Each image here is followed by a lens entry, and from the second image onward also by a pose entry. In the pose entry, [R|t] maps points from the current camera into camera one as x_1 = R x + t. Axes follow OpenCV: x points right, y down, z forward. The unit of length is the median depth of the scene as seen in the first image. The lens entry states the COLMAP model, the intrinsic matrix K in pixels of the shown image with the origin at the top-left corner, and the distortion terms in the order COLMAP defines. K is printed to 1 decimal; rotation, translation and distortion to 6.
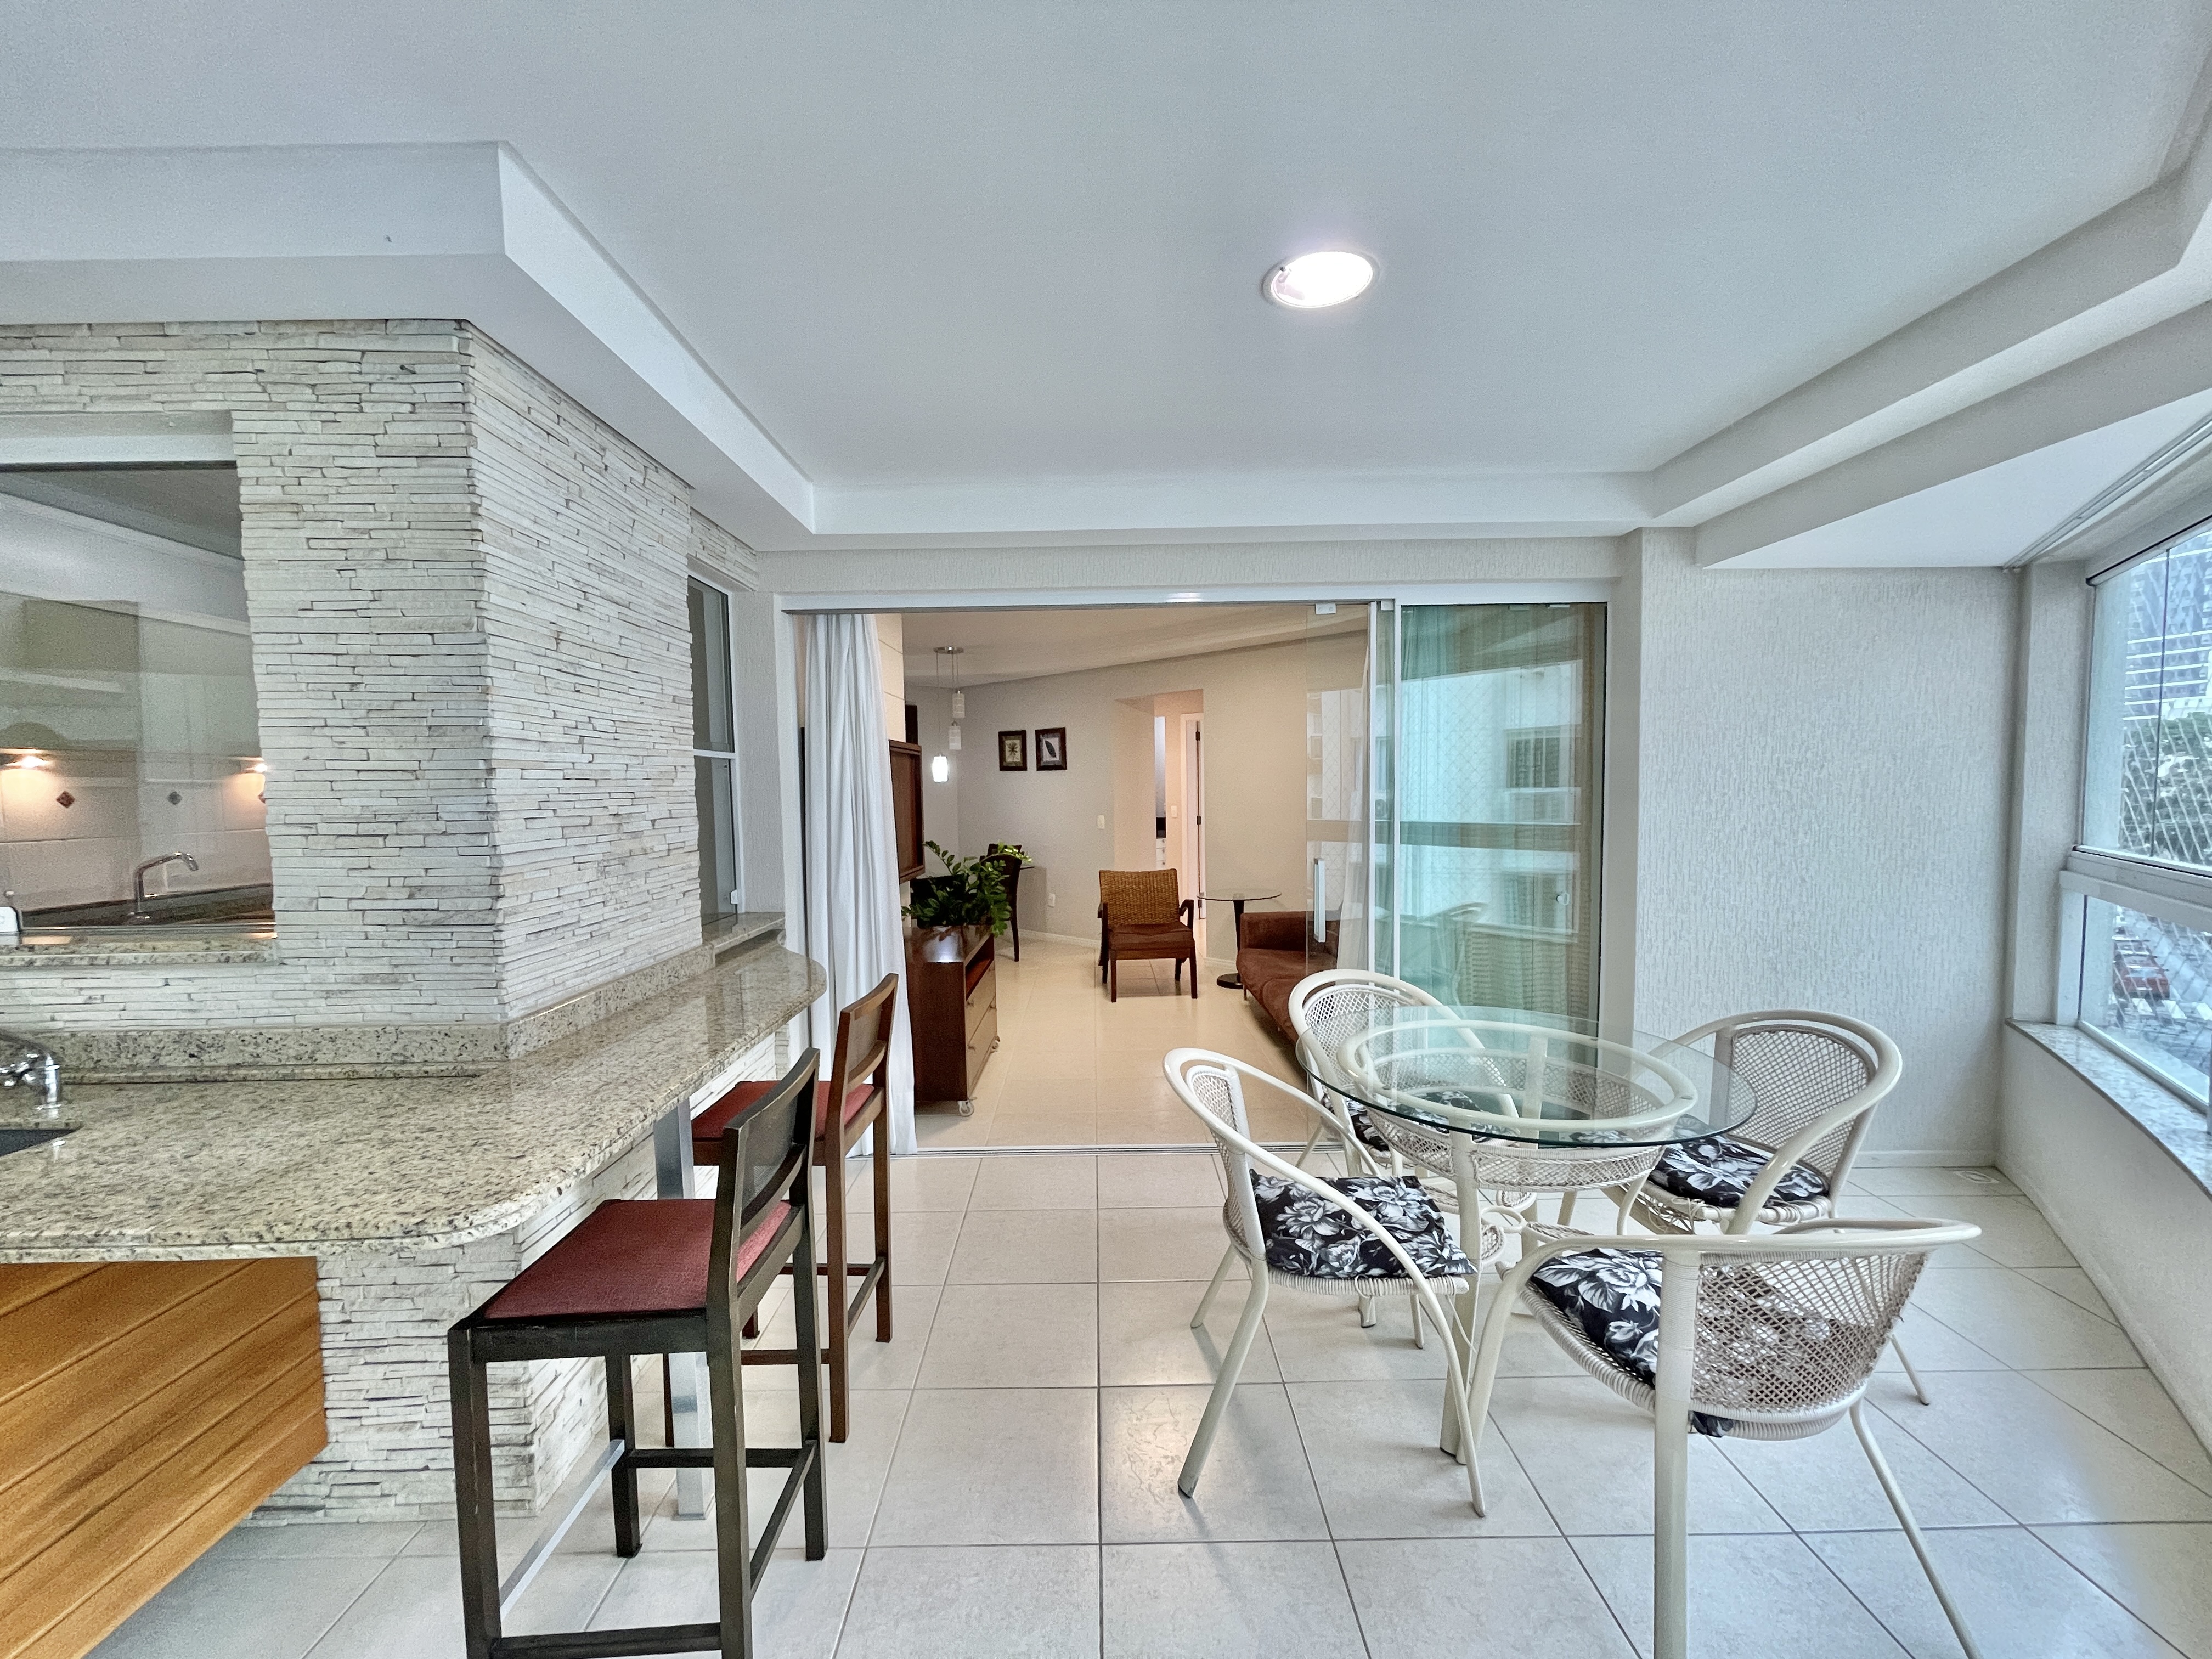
lens RADIAL K [[886.9, 0, 1108.1], [0, 886.9, 829.0], [0, 0, 1]] dist [0.001301, 0.000099]
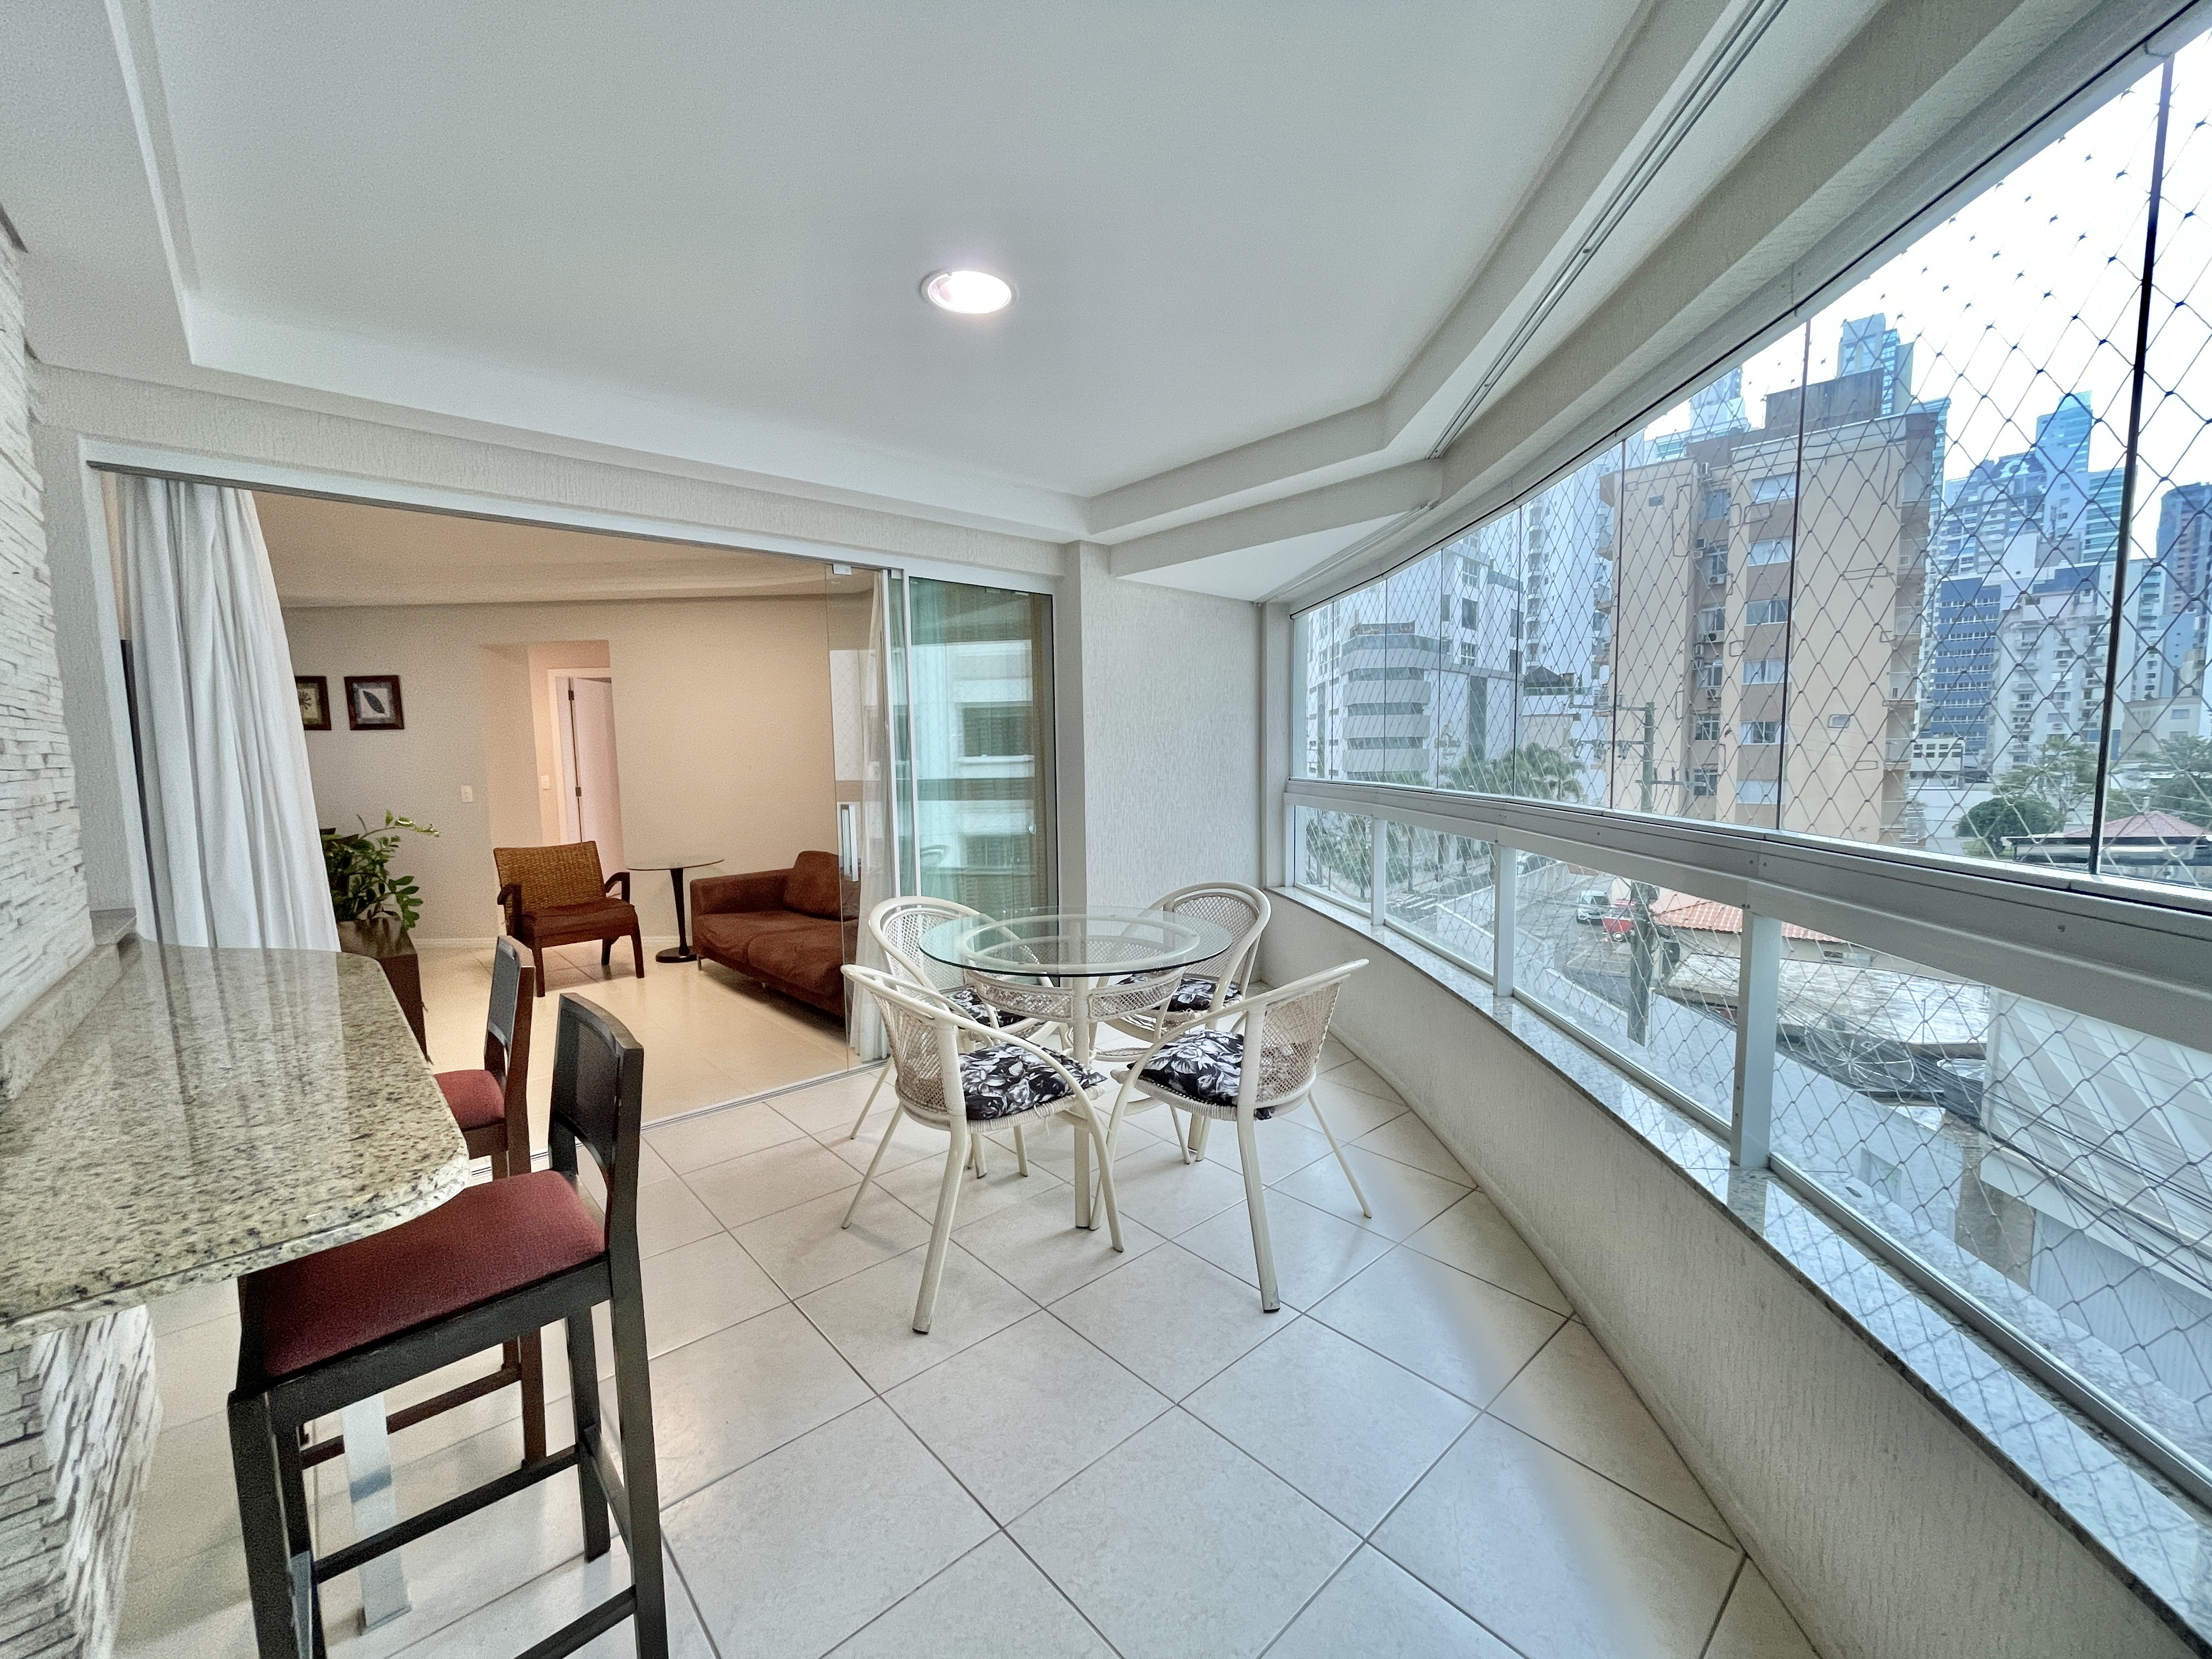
lens RADIAL K [[886.9, 0, 1096.3], [0, 886.9, 823.5], [0, 0, 1]] dist [0.001301, 0.000099]
pose [[0.753549, -0.050710, 0.655434, -0.261916], [0.038206, 0.998713, 0.033343, 0.035652], [-0.656281, -0.000084, 0.754516, -0.007150]]
